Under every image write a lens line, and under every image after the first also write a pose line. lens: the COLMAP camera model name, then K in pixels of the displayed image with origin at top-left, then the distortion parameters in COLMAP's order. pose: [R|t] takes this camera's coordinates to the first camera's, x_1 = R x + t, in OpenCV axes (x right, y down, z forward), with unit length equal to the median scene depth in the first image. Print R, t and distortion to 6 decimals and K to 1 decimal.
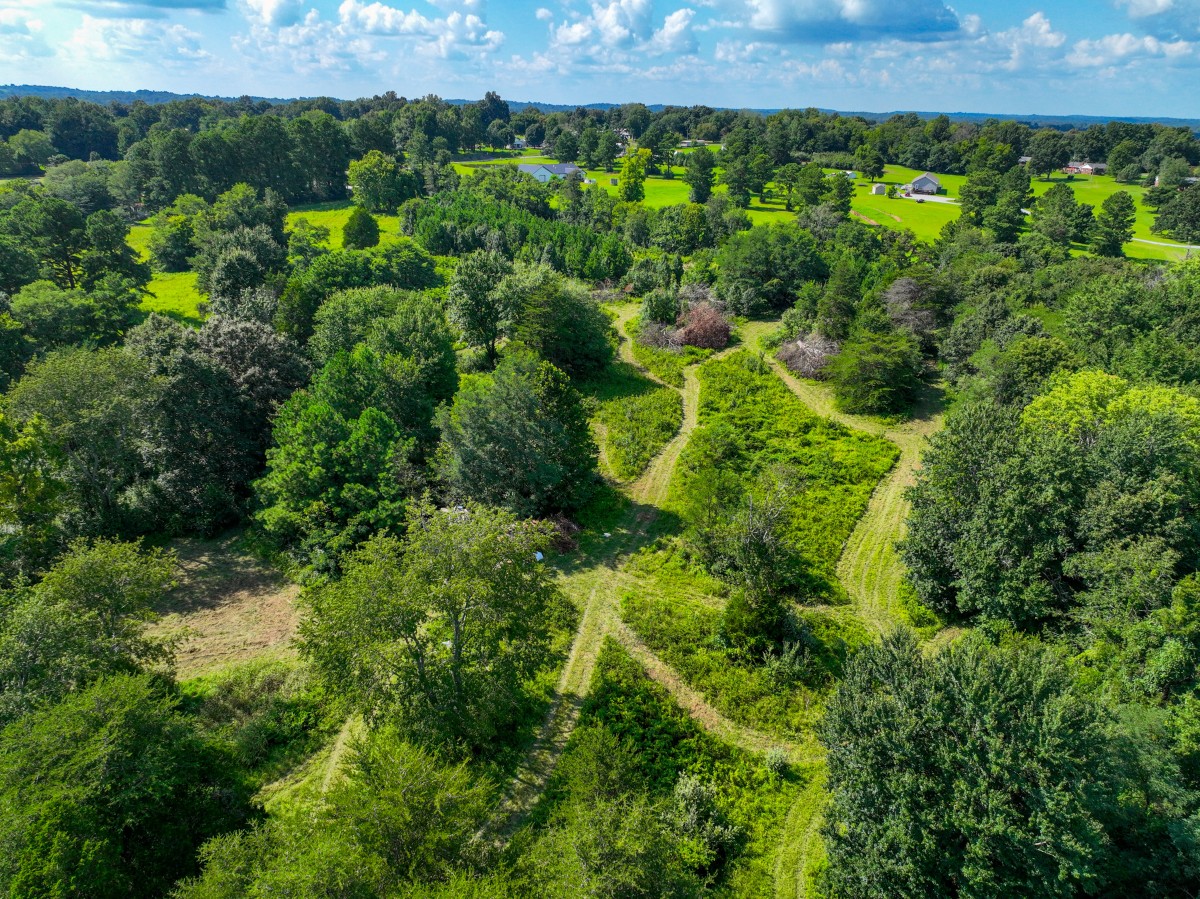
lens RADIAL K [[845.3, 0, 602.6], [0, 845.3, 447.2], [0, 0, 1]] dist [0.005396, 0.009582]
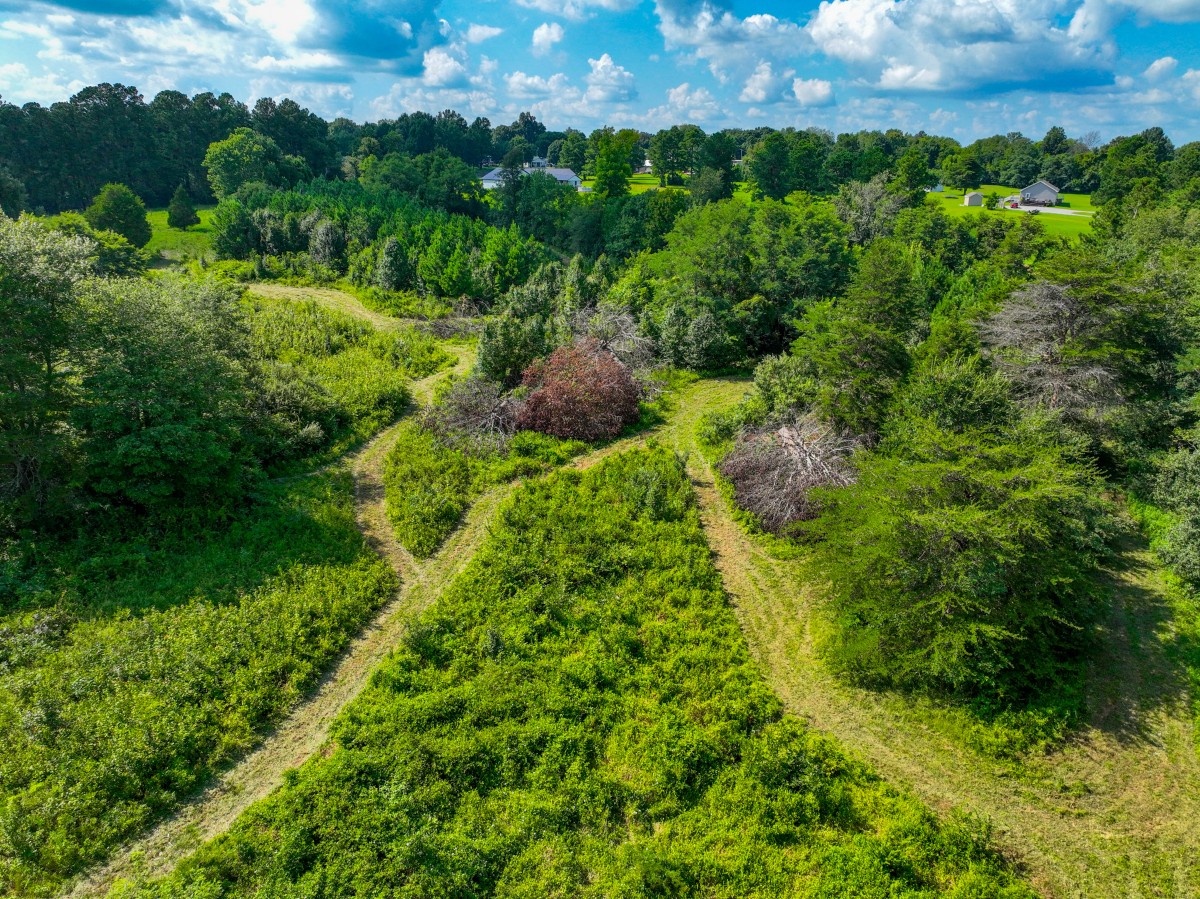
lens RADIAL K [[845.3, 0, 602.6], [0, 845.3, 447.2], [0, 0, 1]] dist [0.005396, 0.009582]
pose [[0.995045, 0.030609, -0.094601, 0.205757], [-0.035683, 0.997988, -0.052418, -0.101342], [0.092807, 0.055534, 0.994134, 0.628921]]
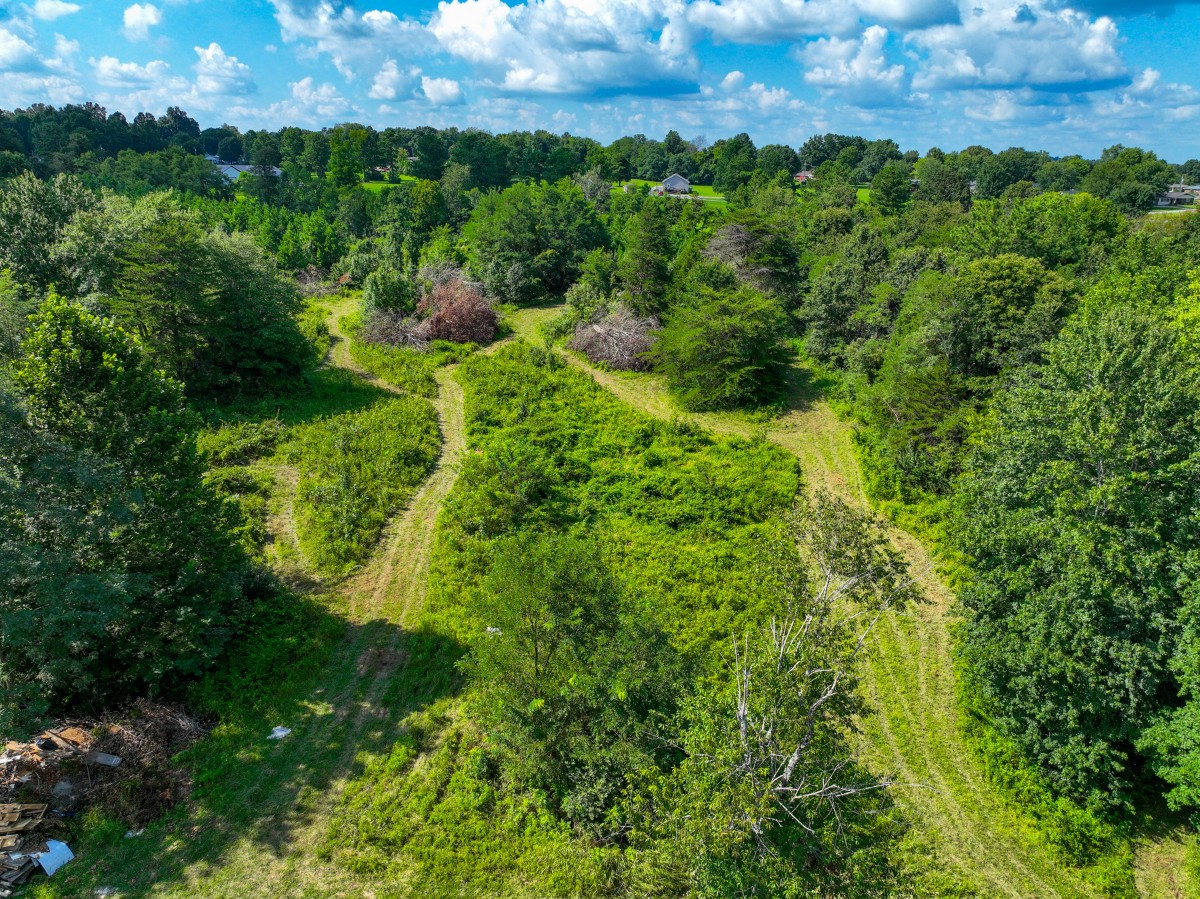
lens RADIAL K [[845.3, 0, 602.6], [0, 845.3, 447.2], [0, 0, 1]] dist [0.005396, 0.009582]
pose [[0.954634, -0.098575, 0.280994, 0.033247], [0.112817, 0.993002, -0.034927, 0.001746], [-0.275584, 0.065043, 0.959074, 0.371204]]
